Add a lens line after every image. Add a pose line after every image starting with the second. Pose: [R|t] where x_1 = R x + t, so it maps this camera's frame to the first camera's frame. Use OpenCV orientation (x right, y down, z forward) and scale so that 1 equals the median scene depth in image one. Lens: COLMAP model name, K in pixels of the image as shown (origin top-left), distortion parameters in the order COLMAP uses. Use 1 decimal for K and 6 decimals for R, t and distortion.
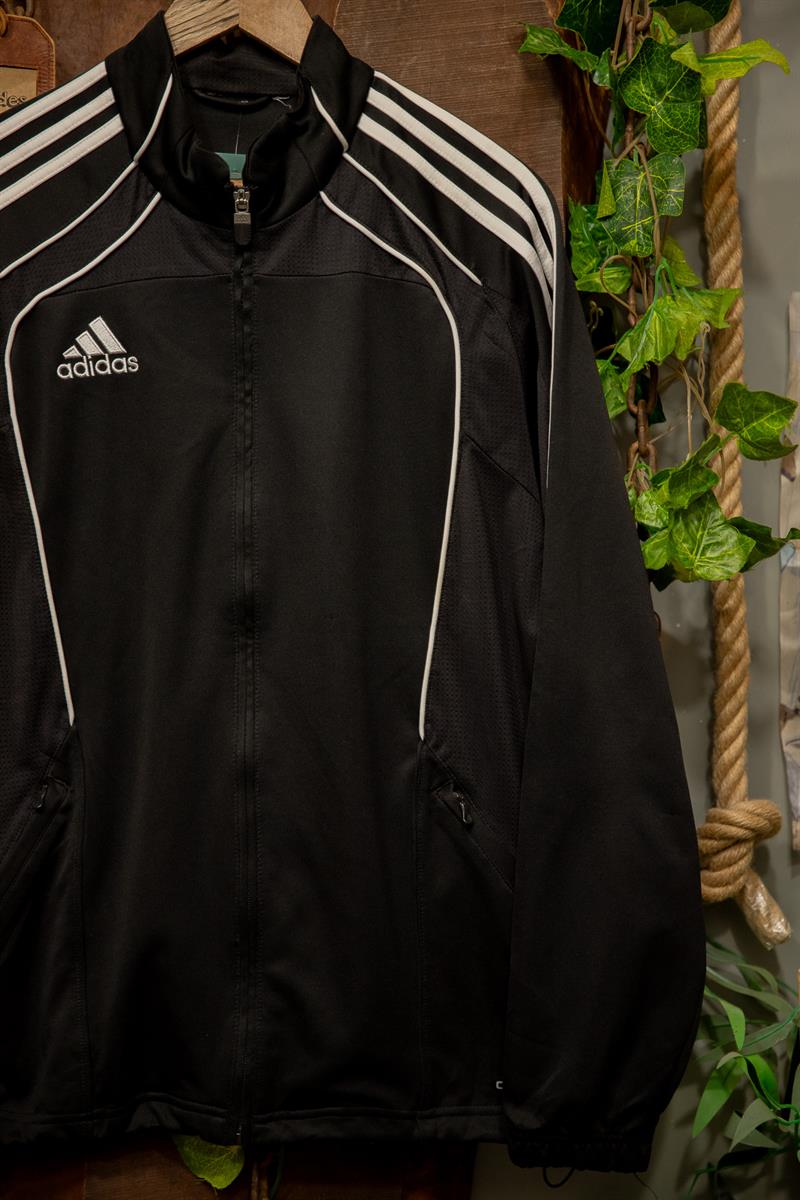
lens RADIAL K [[2172.8, 0, 379.6], [0, 2172.8, 600.3], [0, 0, 1]] dist [0.152732, 0.000000]
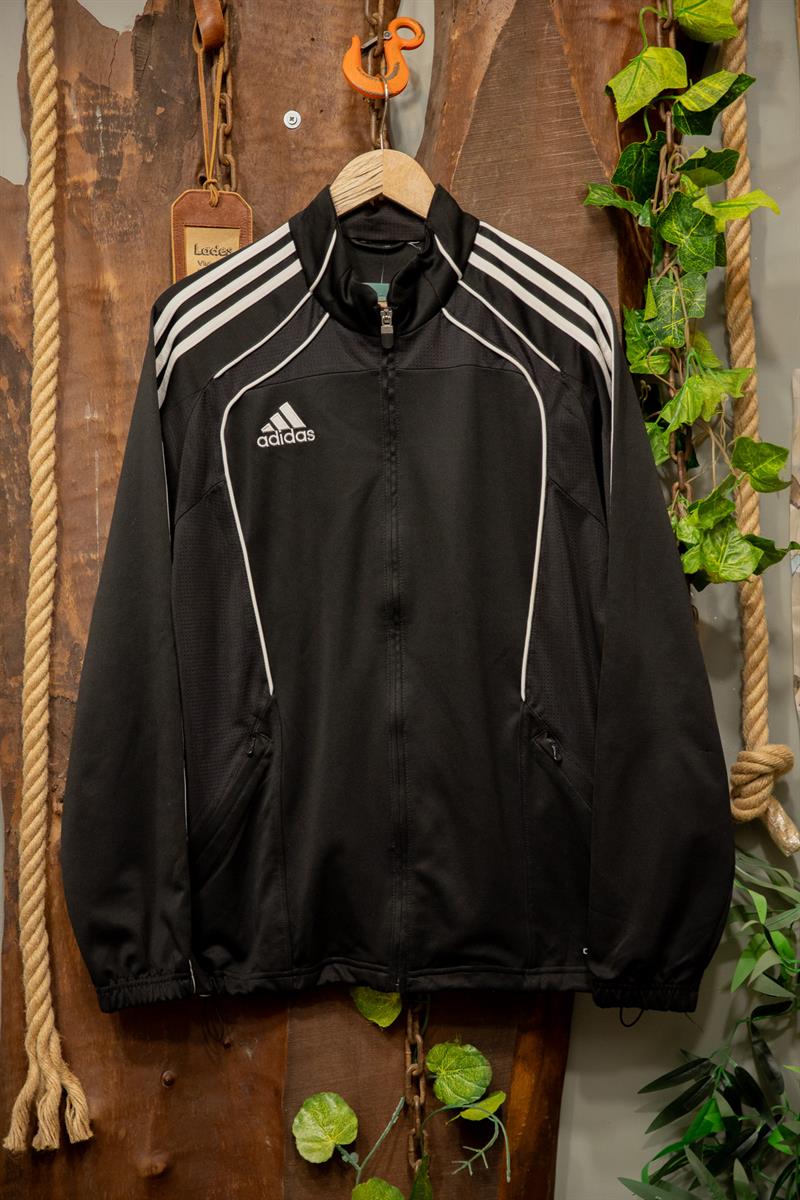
lens RADIAL K [[1765.1, 0, 379.0], [0, 1765.1, 589.2], [0, 0, 1]] dist [0.120595, 0.000000]
pose [[0.997626, -0.020036, -0.065884, 0.003237], [0.018901, 0.999663, -0.017791, 0.011263], [0.066218, 0.016504, 0.997669, -0.126016]]
